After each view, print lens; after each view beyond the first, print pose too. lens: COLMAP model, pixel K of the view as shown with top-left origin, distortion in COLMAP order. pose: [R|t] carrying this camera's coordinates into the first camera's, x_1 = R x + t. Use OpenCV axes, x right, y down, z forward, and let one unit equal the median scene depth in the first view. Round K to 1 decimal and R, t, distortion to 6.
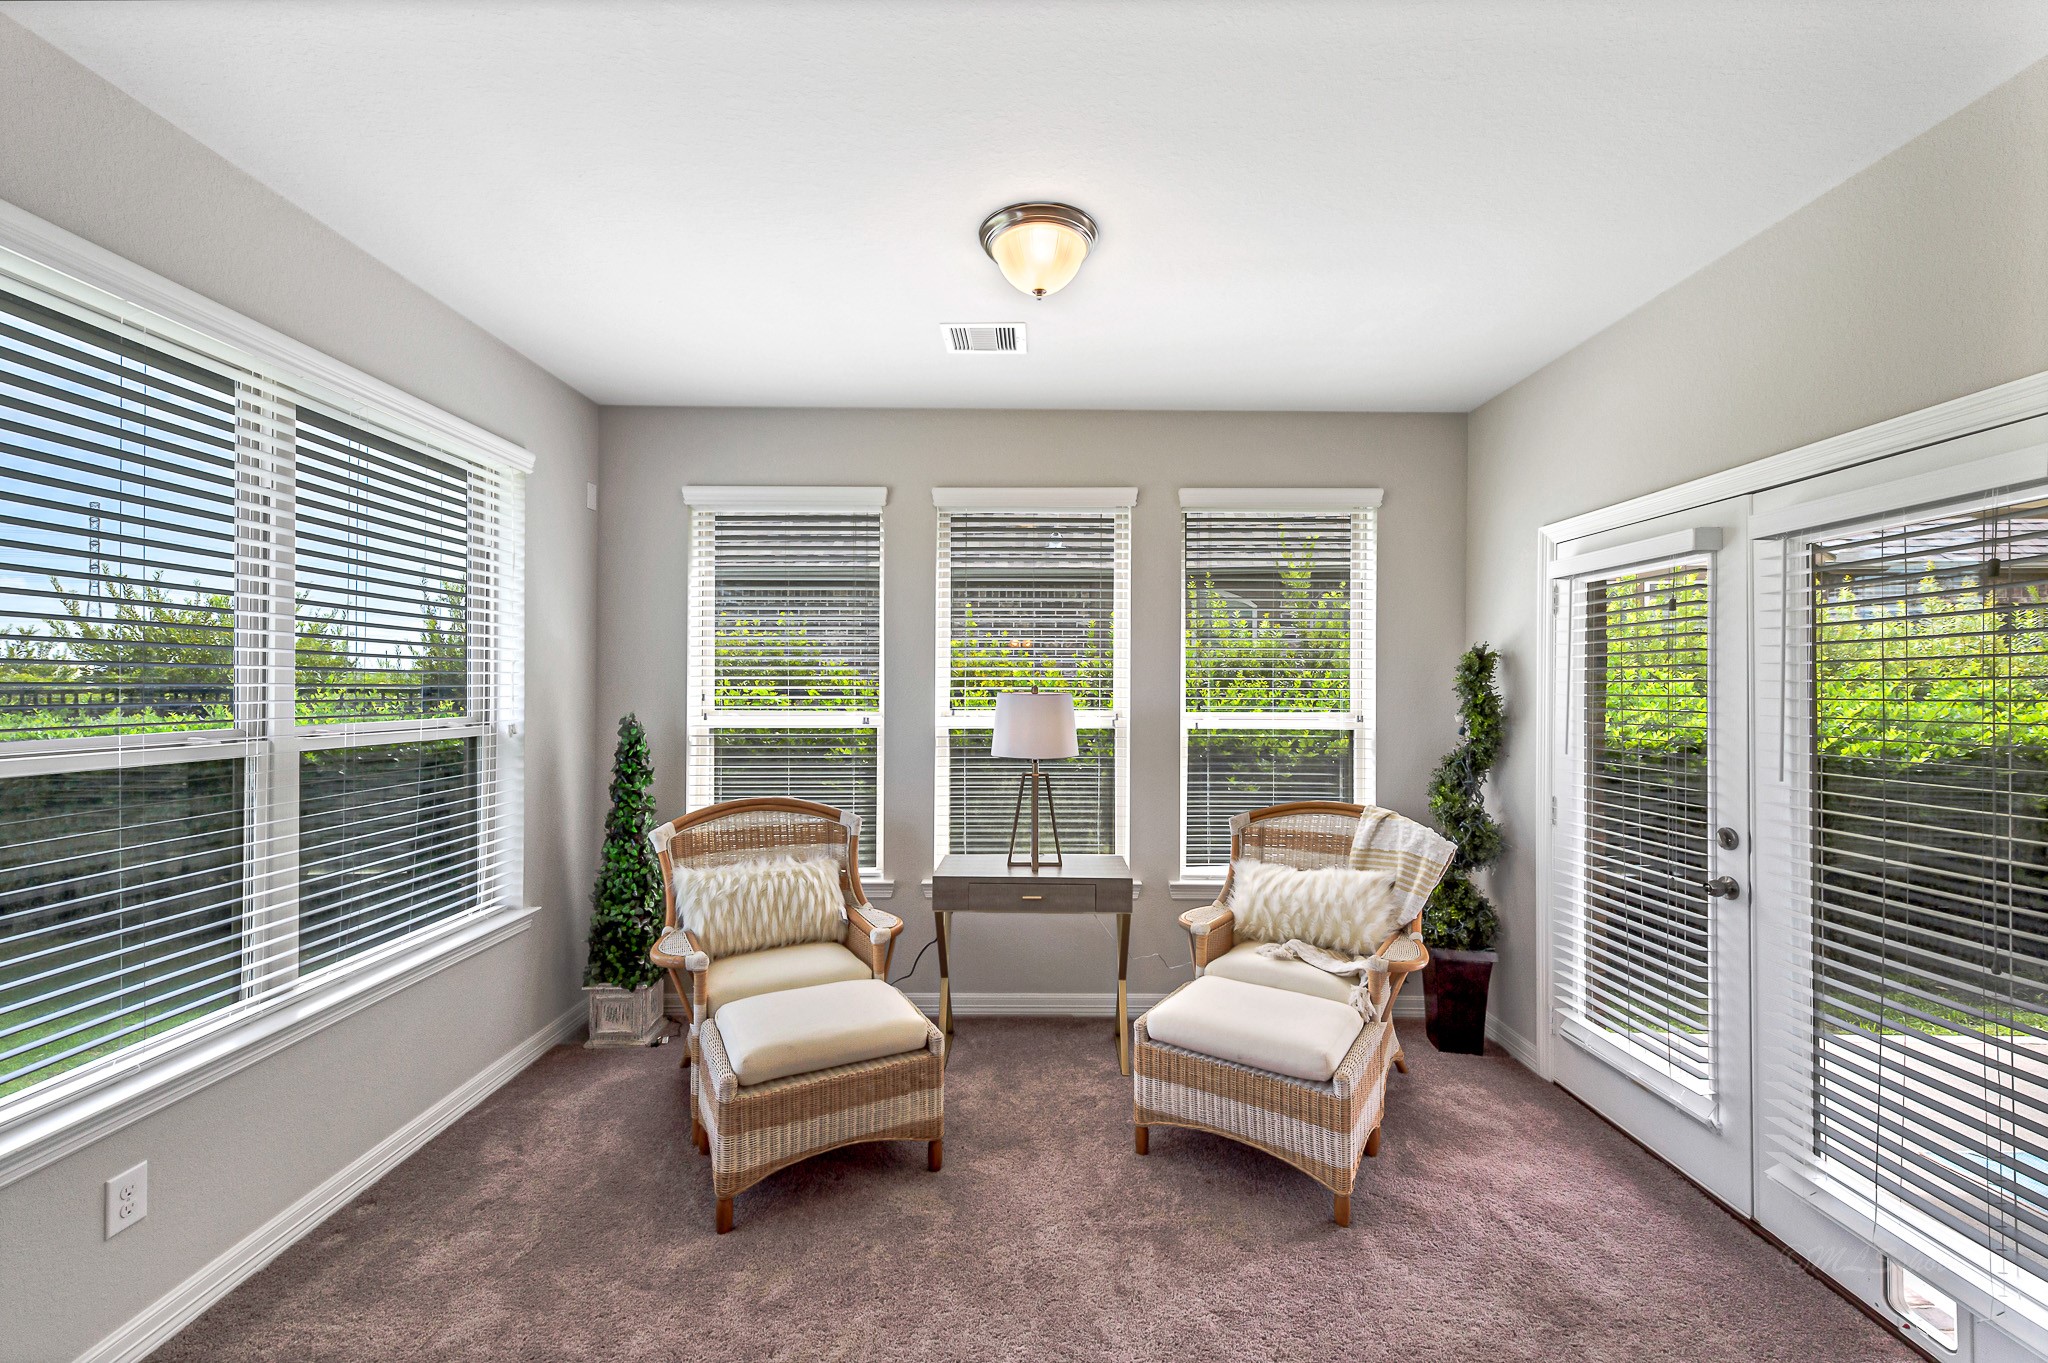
lens RADIAL K [[810.6, 0, 1022.0], [0, 810.6, 689.6], [0, 0, 1]] dist [0.022100, -0.008737]
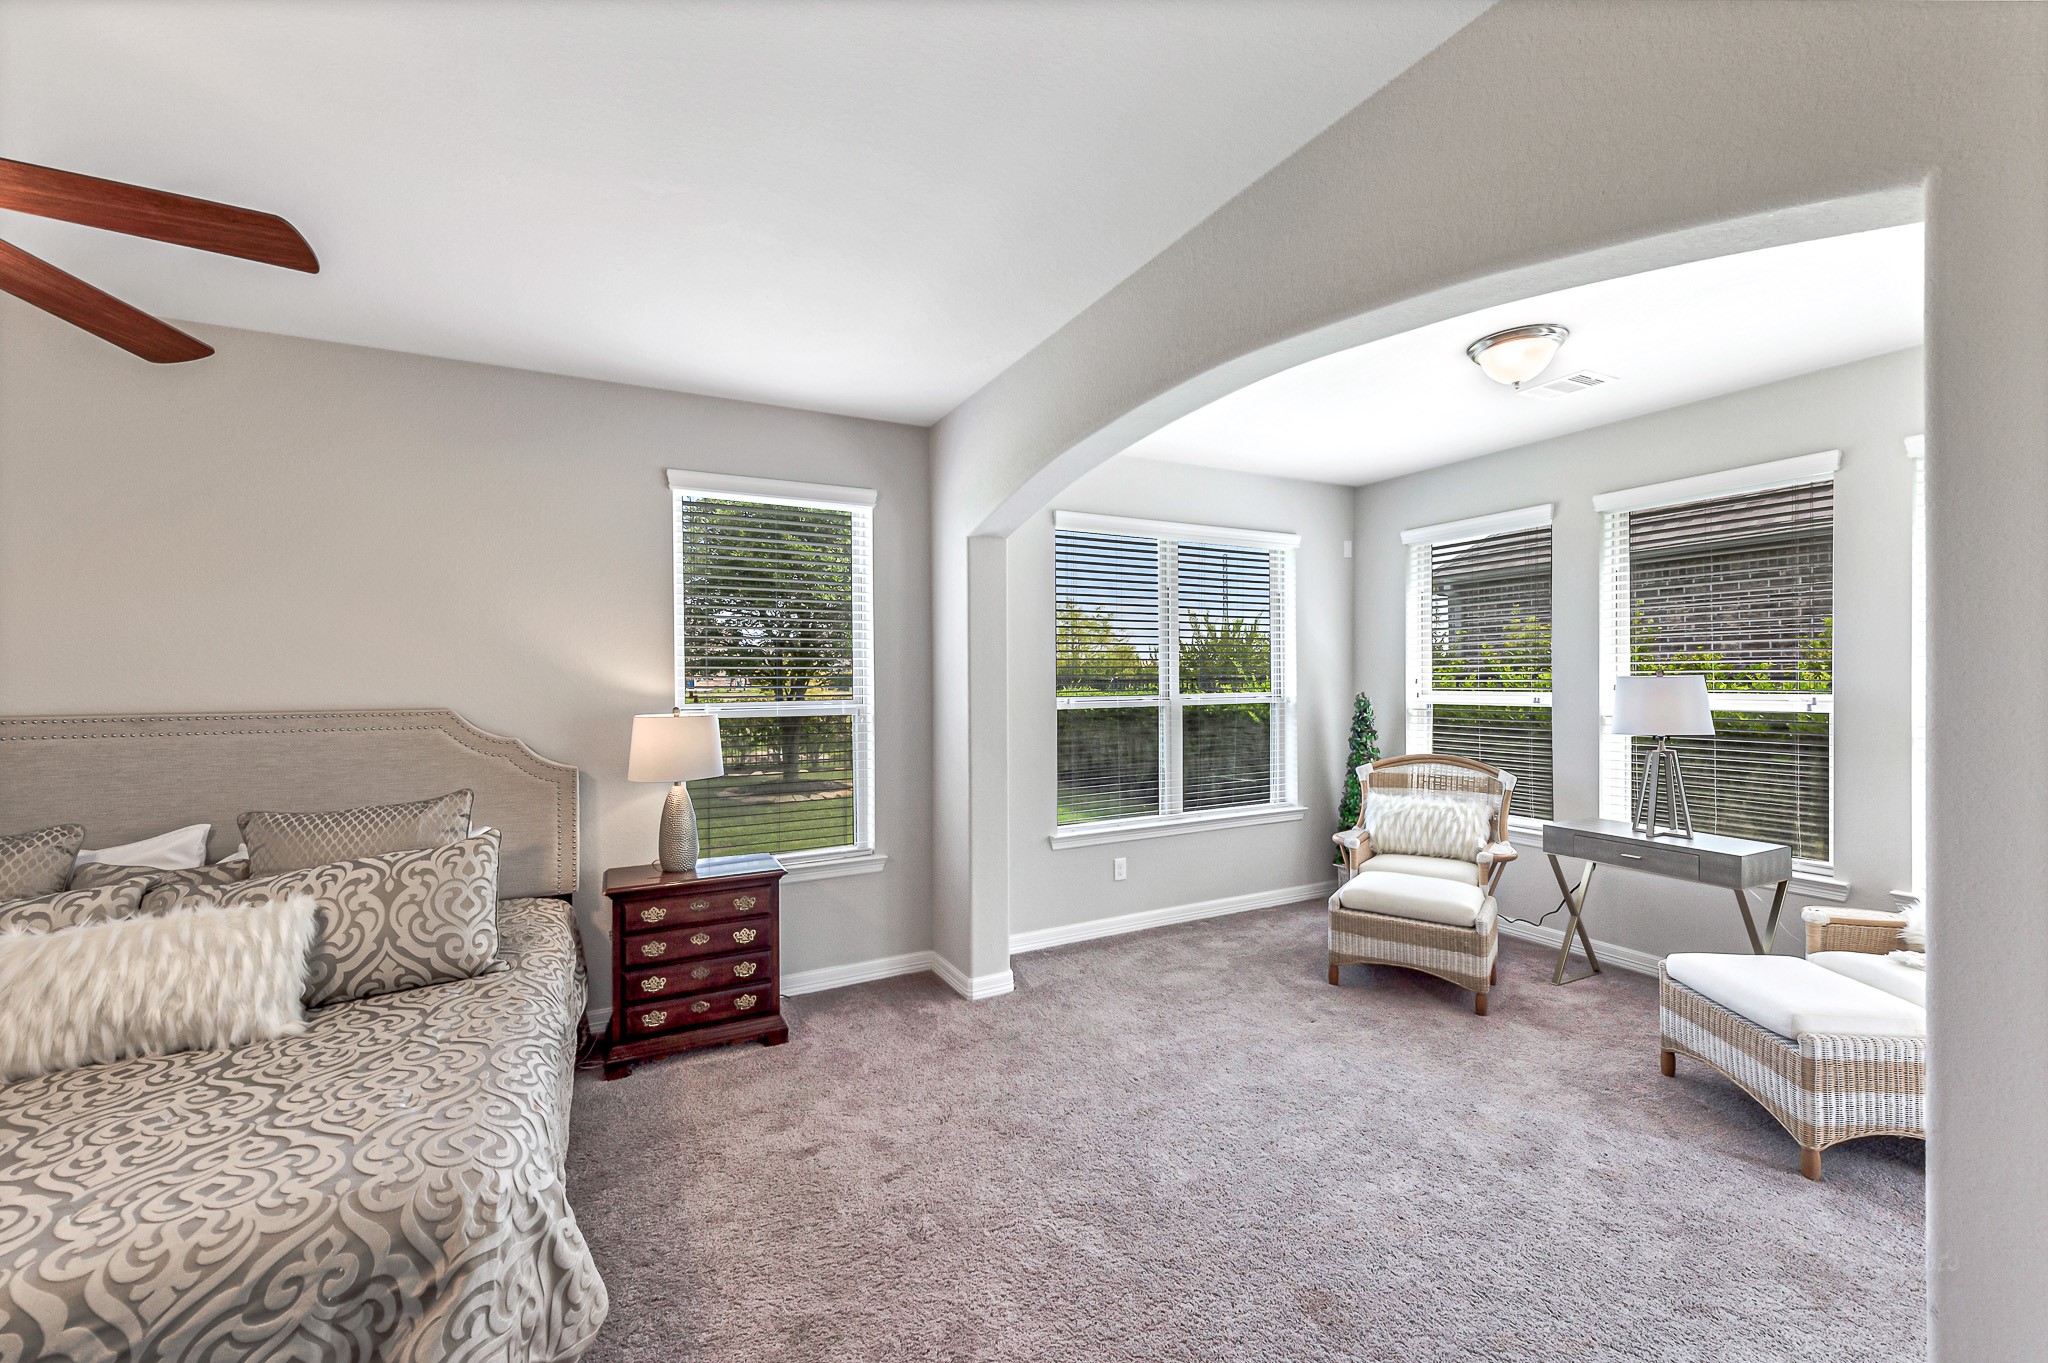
lens RADIAL K [[810.6, 0, 1022.0], [0, 810.6, 689.6], [0, 0, 1]] dist [0.022100, -0.008737]
pose [[0.457456, 0.005384, -0.889216, 0.634655], [0.007264, 0.999926, 0.009791, 0.006205], [0.889203, -0.010938, 0.457383, -0.276715]]
